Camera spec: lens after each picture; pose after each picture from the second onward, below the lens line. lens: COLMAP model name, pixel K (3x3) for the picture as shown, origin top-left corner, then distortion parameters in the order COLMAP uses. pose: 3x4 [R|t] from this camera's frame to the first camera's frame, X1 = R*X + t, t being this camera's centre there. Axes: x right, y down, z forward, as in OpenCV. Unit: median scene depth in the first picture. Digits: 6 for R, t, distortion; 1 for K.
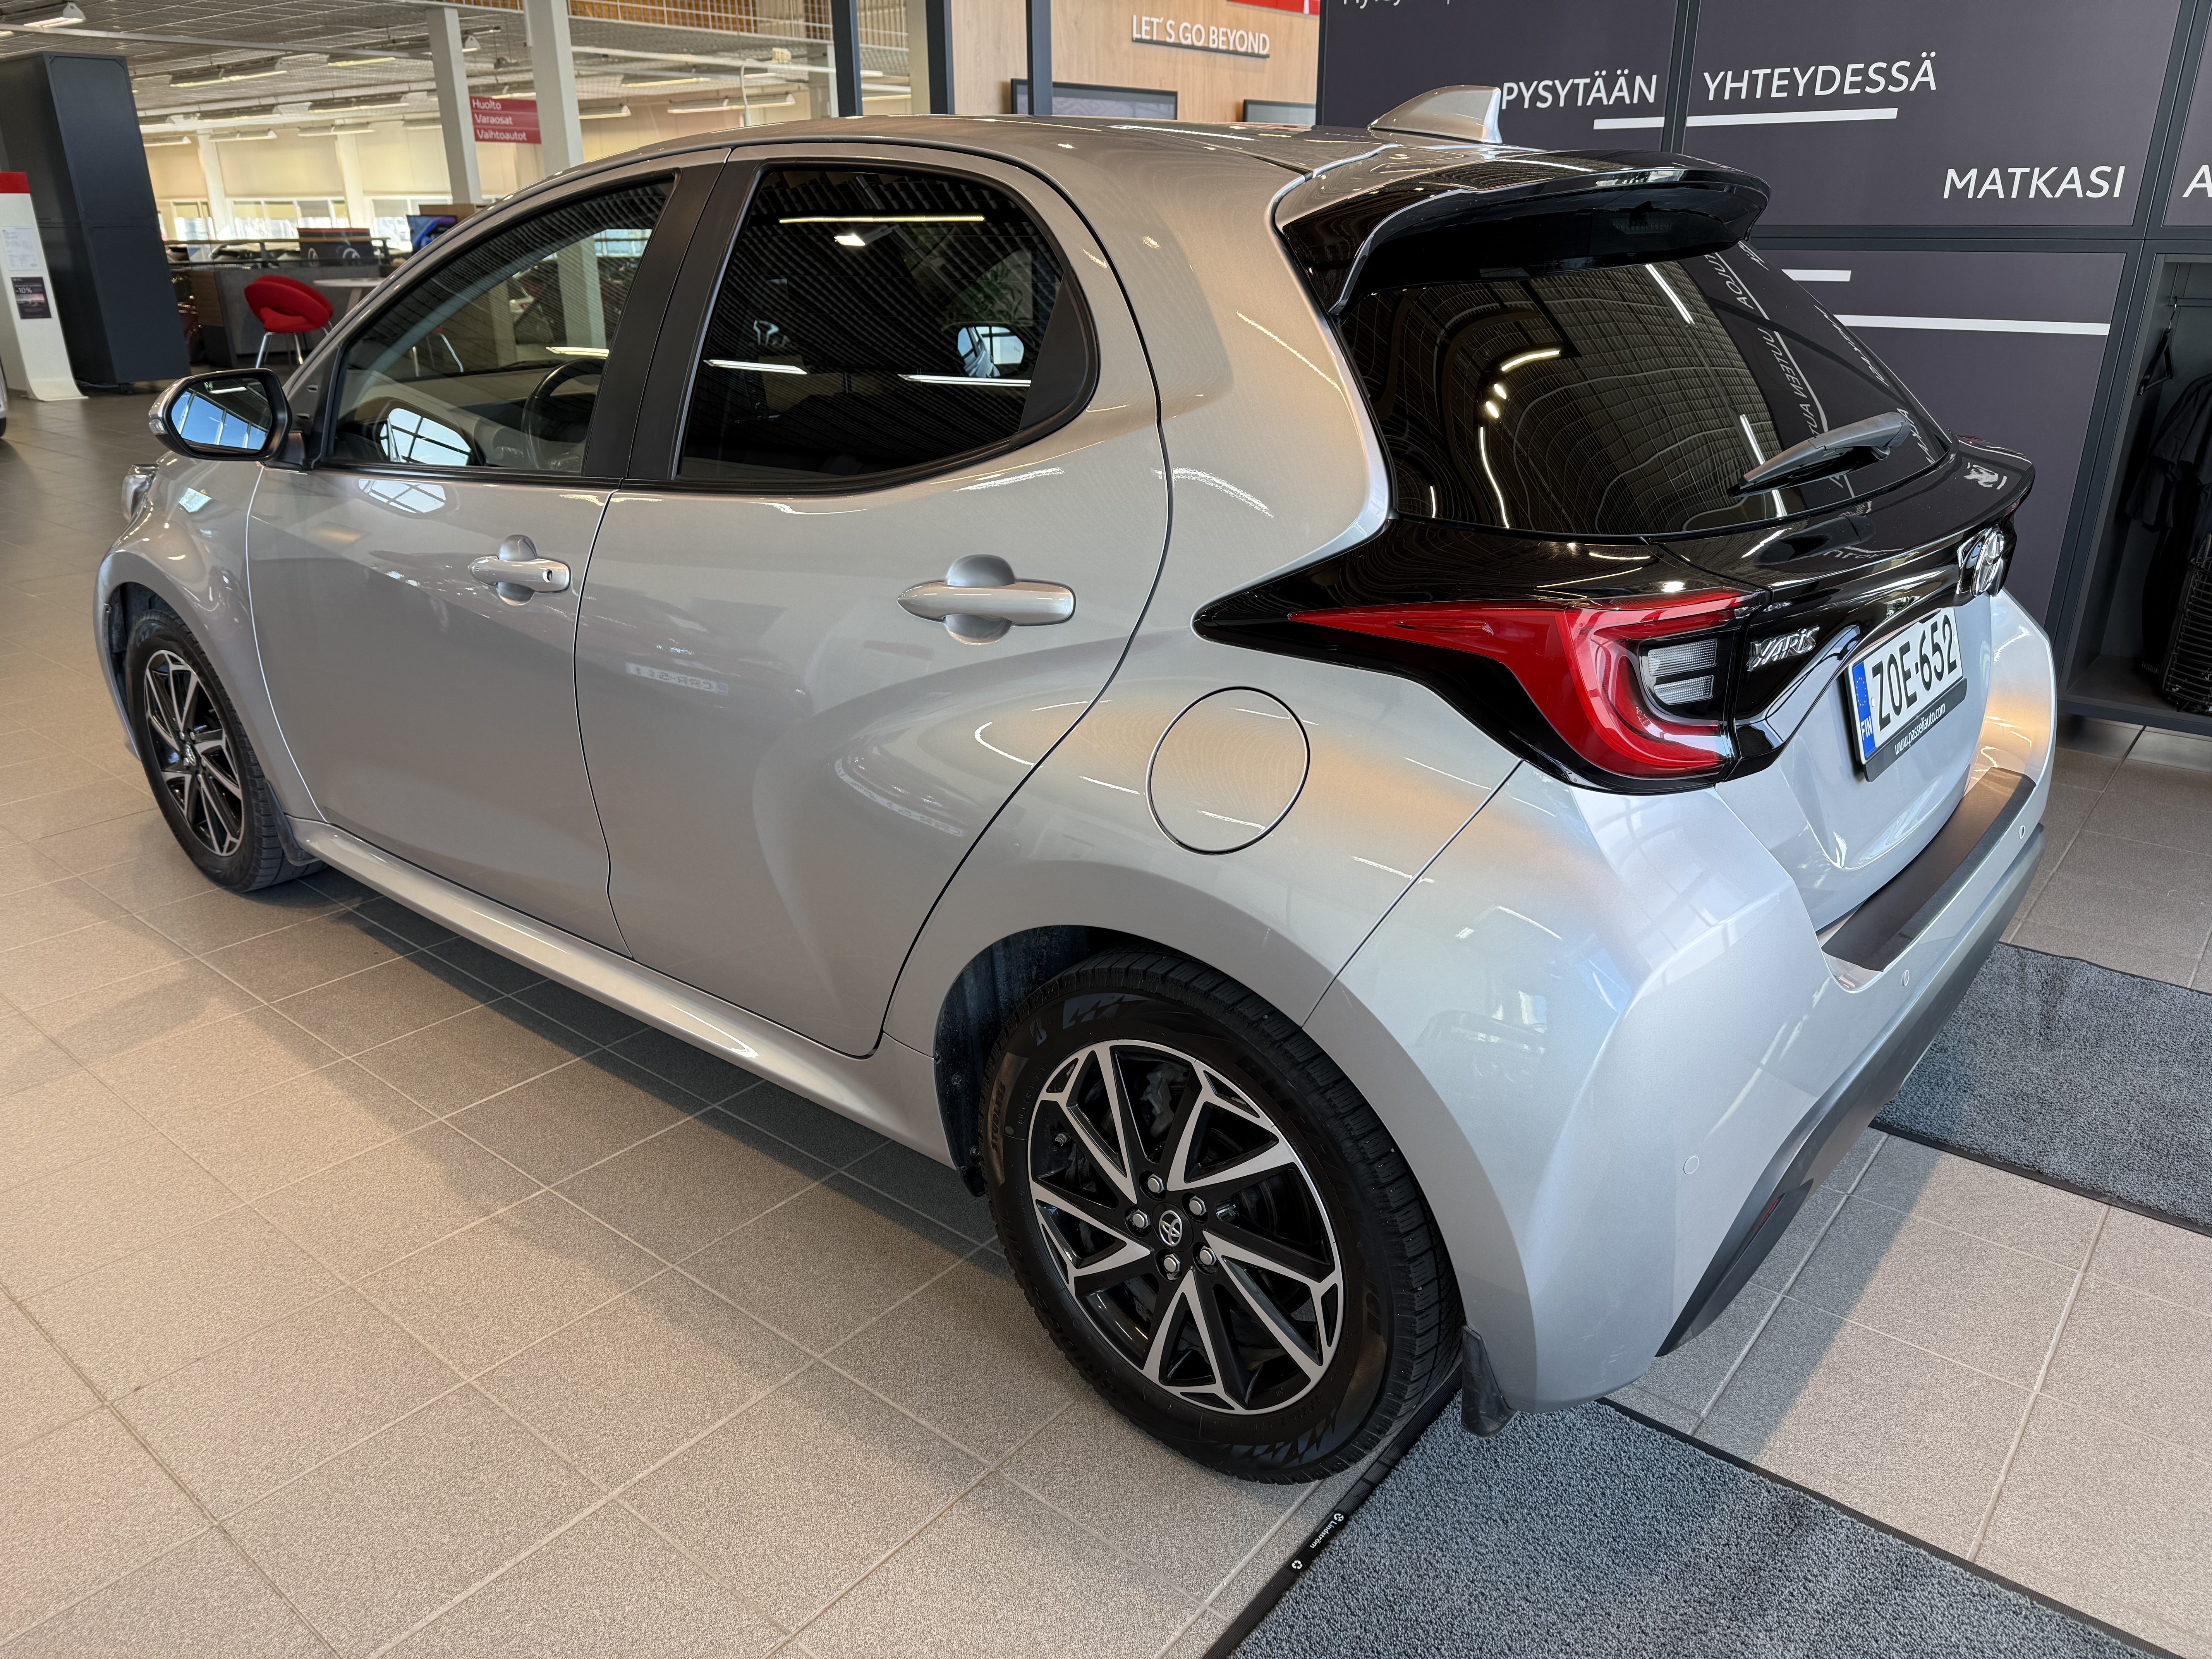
lens RADIAL K [[1597.9, 0, 1071.2], [0, 1597.9, 783.4], [0, 0, 1]] dist [0.004945, -0.013941]
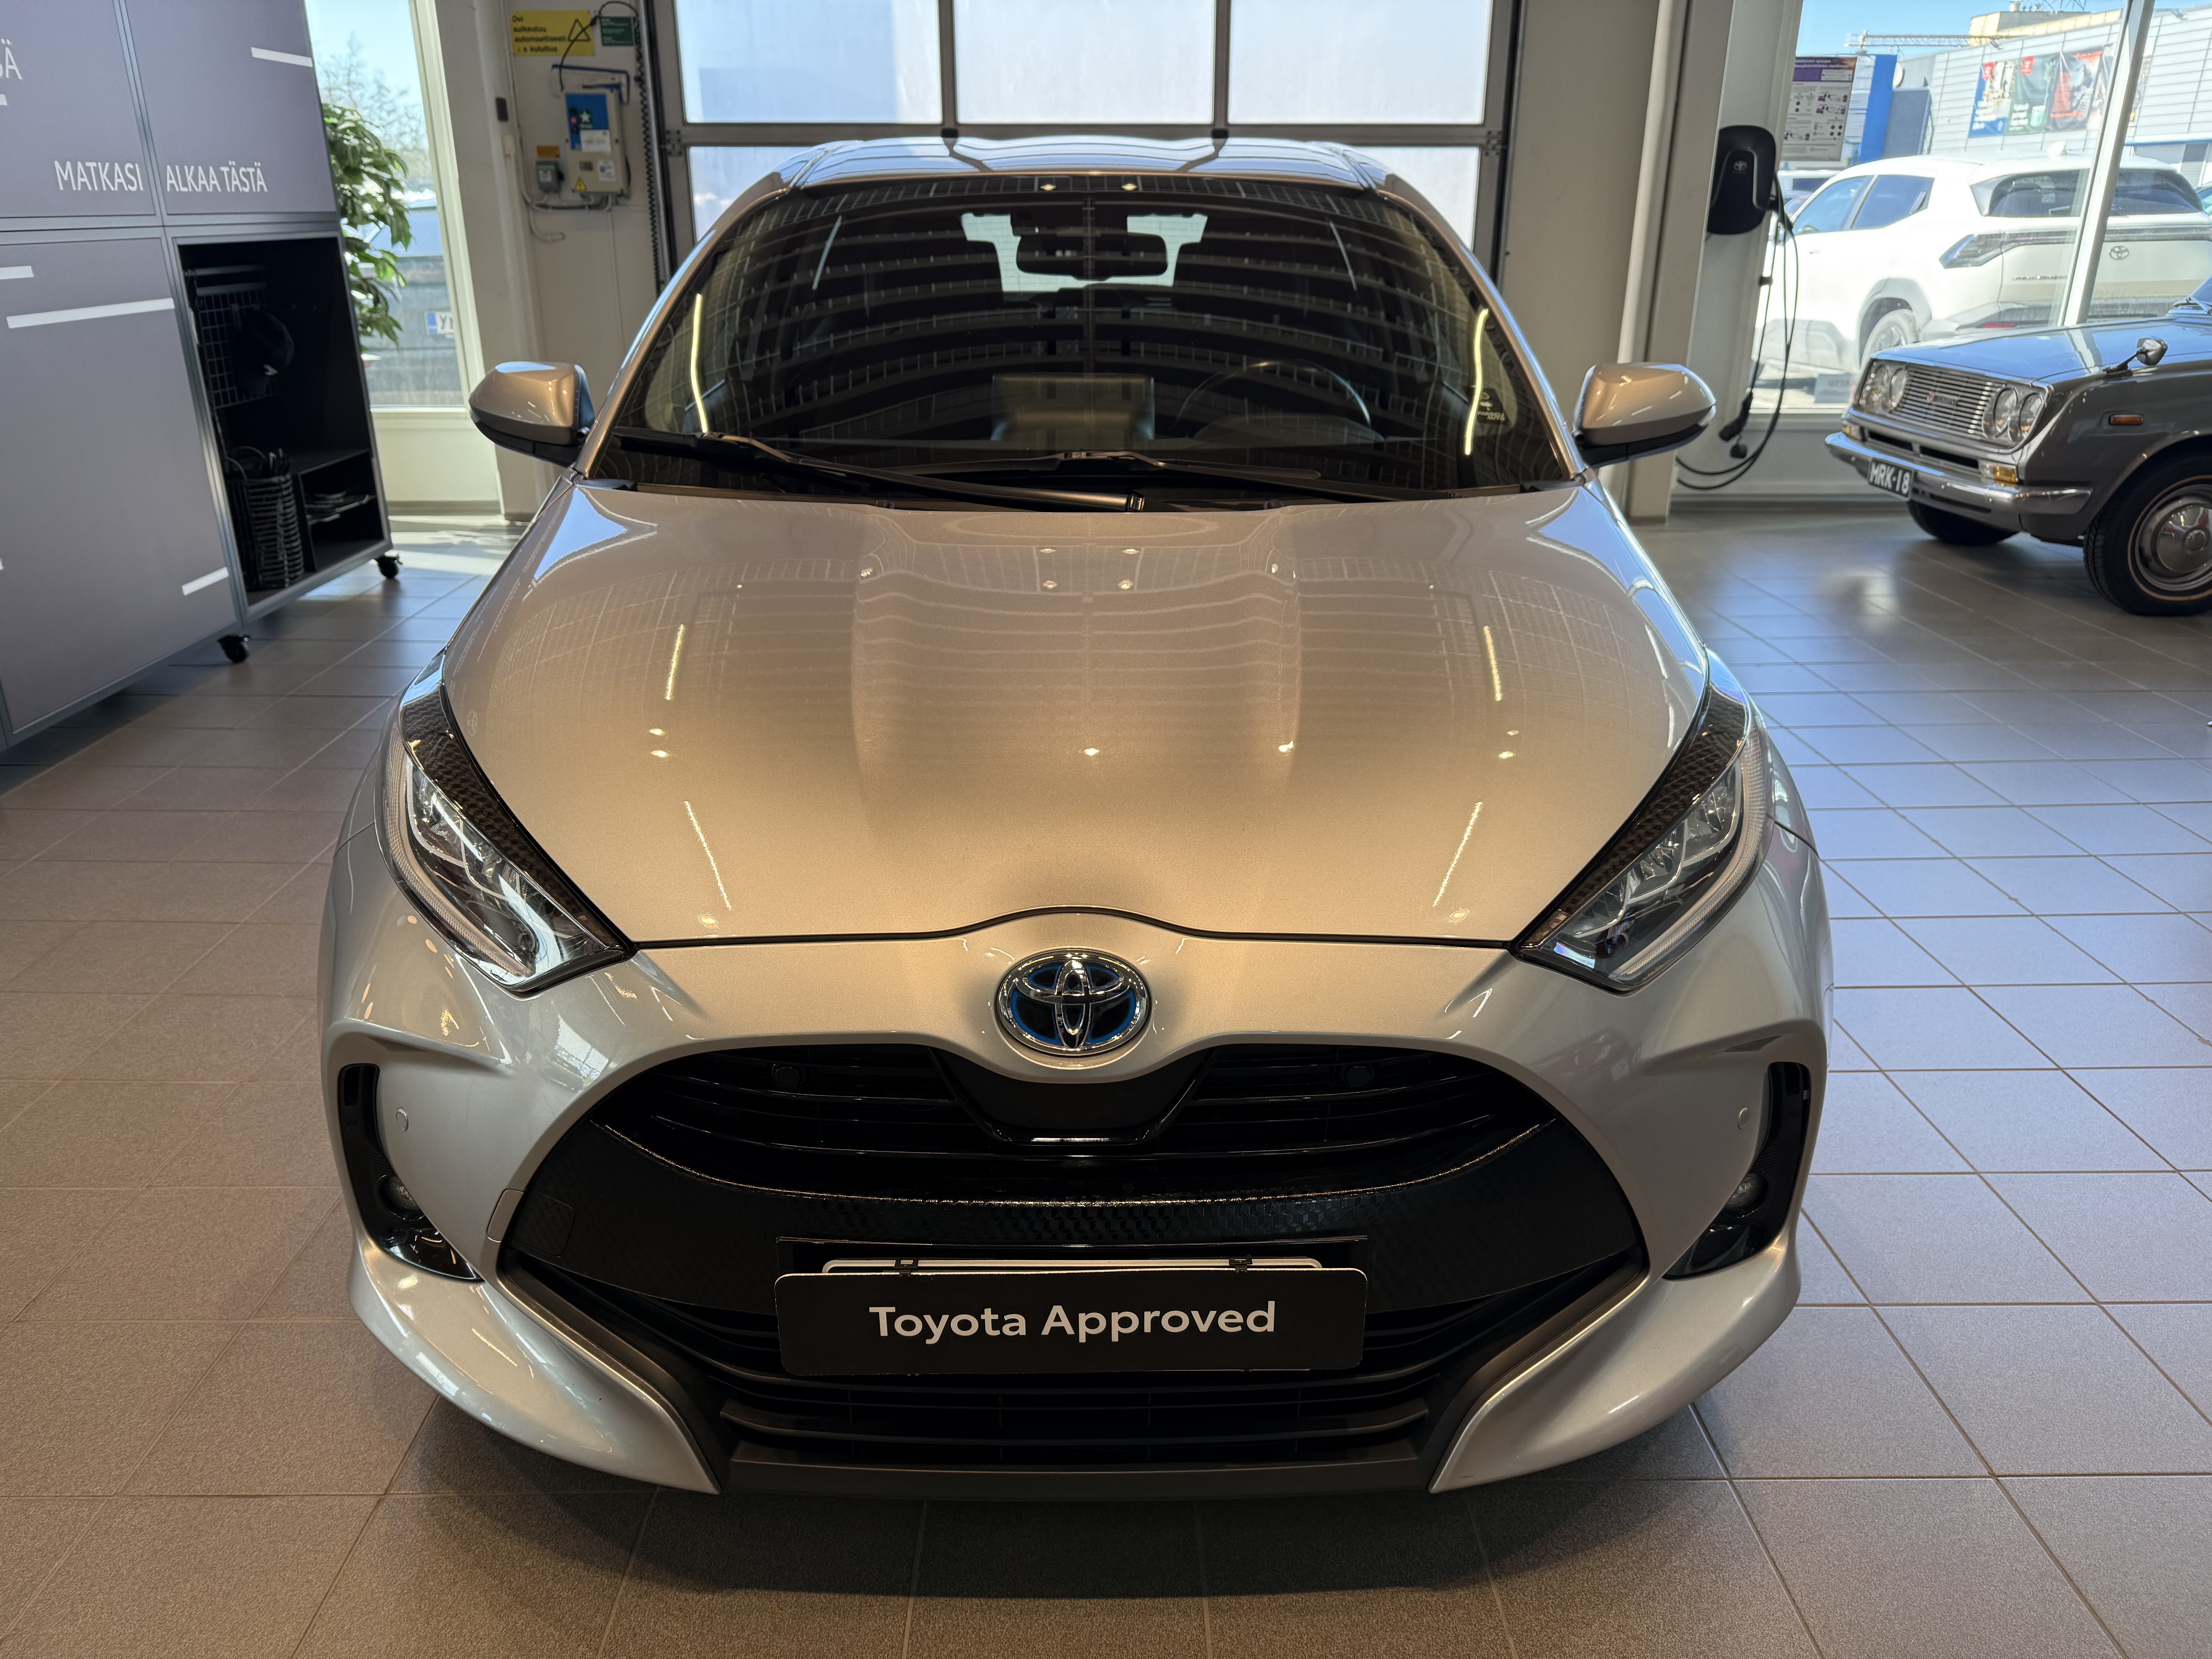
lens RADIAL K [[1566.9, 0, 1089.4], [0, 1566.9, 823.9], [0, 0, 1]] dist [-0.004099, -0.007983]
pose [[-0.644948, -0.278109, 0.711827, -0.718872], [0.257252, 0.798072, 0.544887, -0.426791], [-0.719627, 0.534543, -0.443171, 1.214211]]
